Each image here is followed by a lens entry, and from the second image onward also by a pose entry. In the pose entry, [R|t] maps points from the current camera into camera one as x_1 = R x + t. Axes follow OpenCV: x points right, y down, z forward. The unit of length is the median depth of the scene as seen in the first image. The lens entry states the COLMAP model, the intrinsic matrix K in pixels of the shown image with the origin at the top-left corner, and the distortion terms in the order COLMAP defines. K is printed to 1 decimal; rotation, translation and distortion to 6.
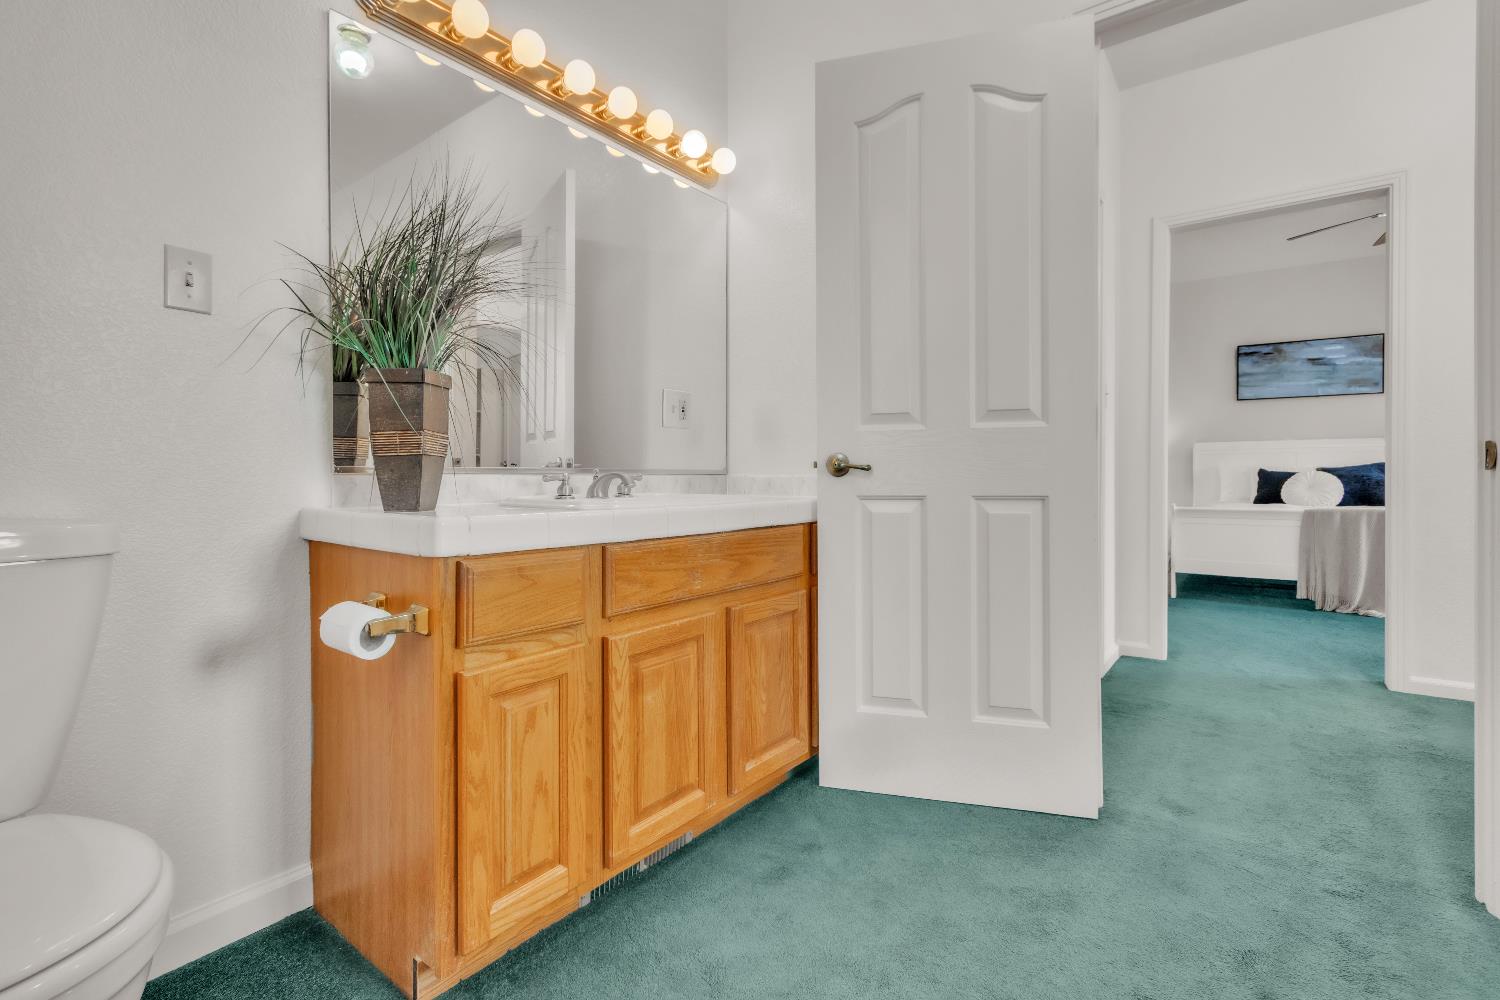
lens RADIAL K [[694.2, 0, 753.9], [0, 694.2, 479.0], [0, 0, 1]] dist [0.006460, 0.000392]
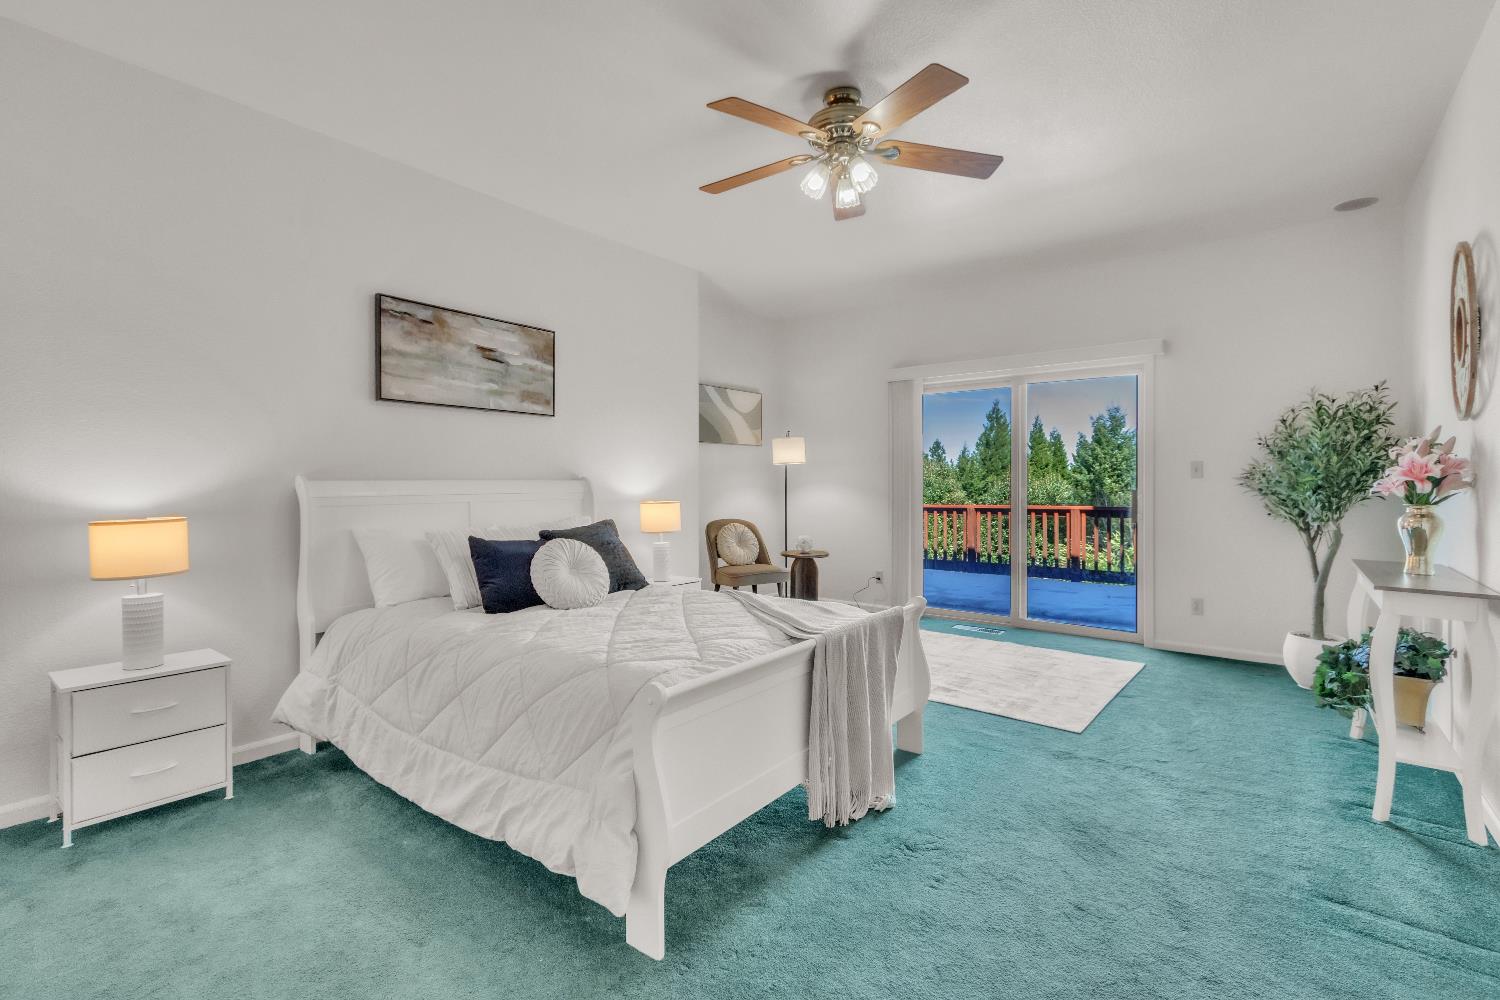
lens RADIAL K [[694.2, 0, 752.9], [0, 694.2, 486.0], [0, 0, 1]] dist [0.006460, 0.000392]
pose [[0.016514, -0.008685, 0.999826, 0.198174], [0.001270, 0.999962, 0.008665, -0.056548], [-0.999863, 0.001127, 0.016524, 0.751318]]
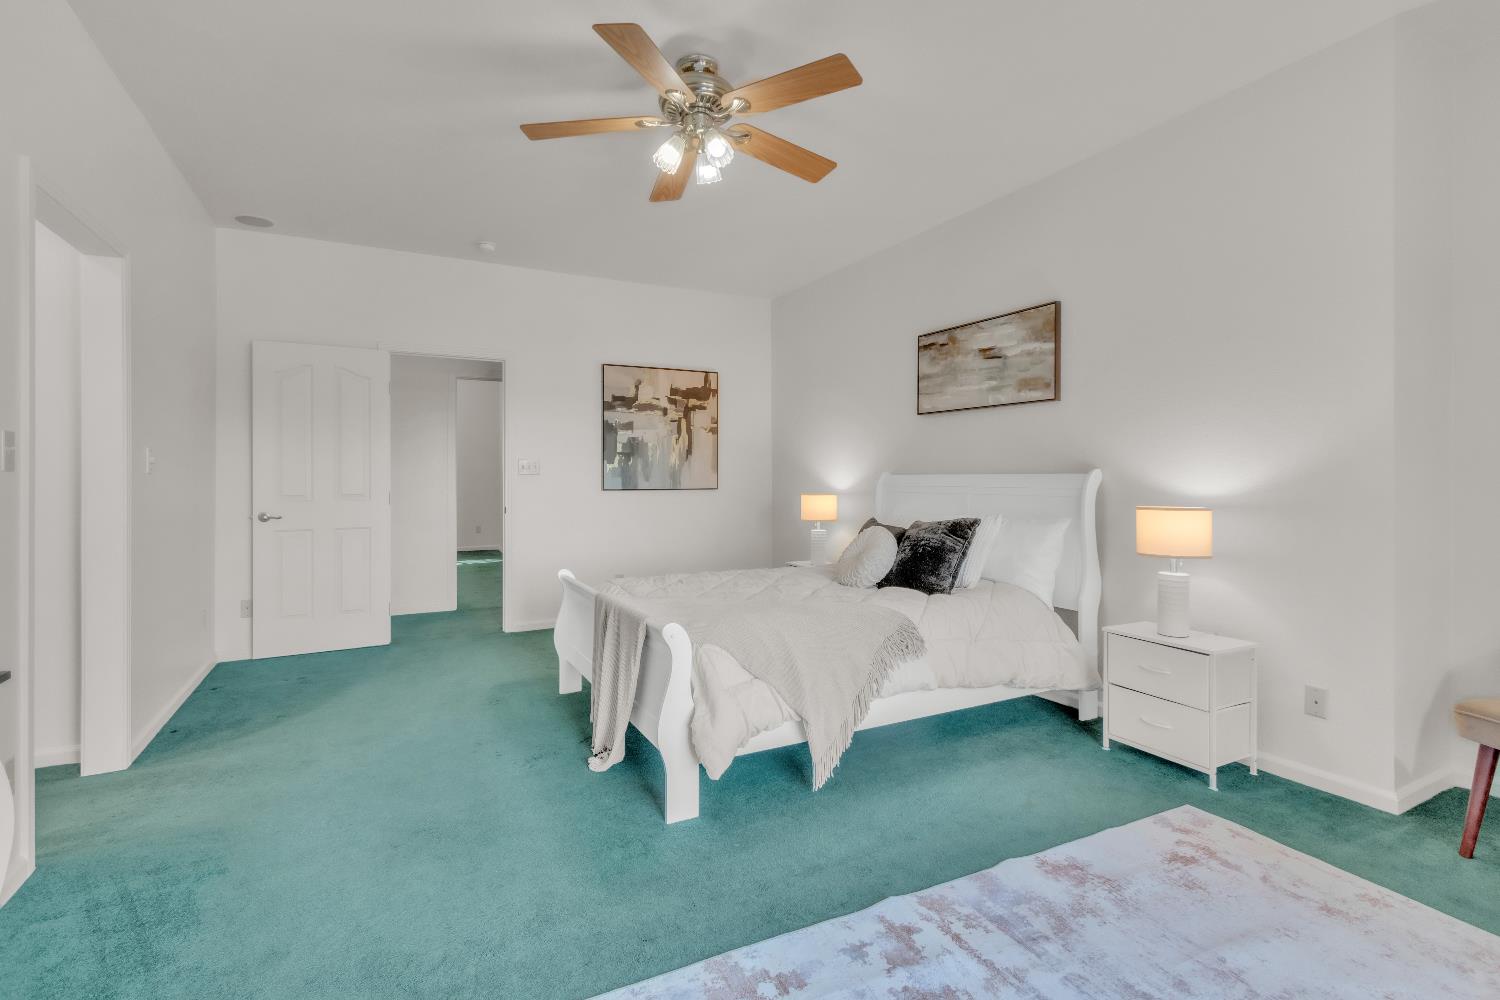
lens RADIAL K [[694.2, 0, 750.8], [0, 694.2, 492.2], [0, 0, 1]] dist [0.006460, 0.000392]
pose [[0.905868, 0.005834, -0.423519, 0.874425], [0.001806, 0.999843, 0.017637, -0.051042], [0.423555, -0.016742, 0.905715, 0.319518]]
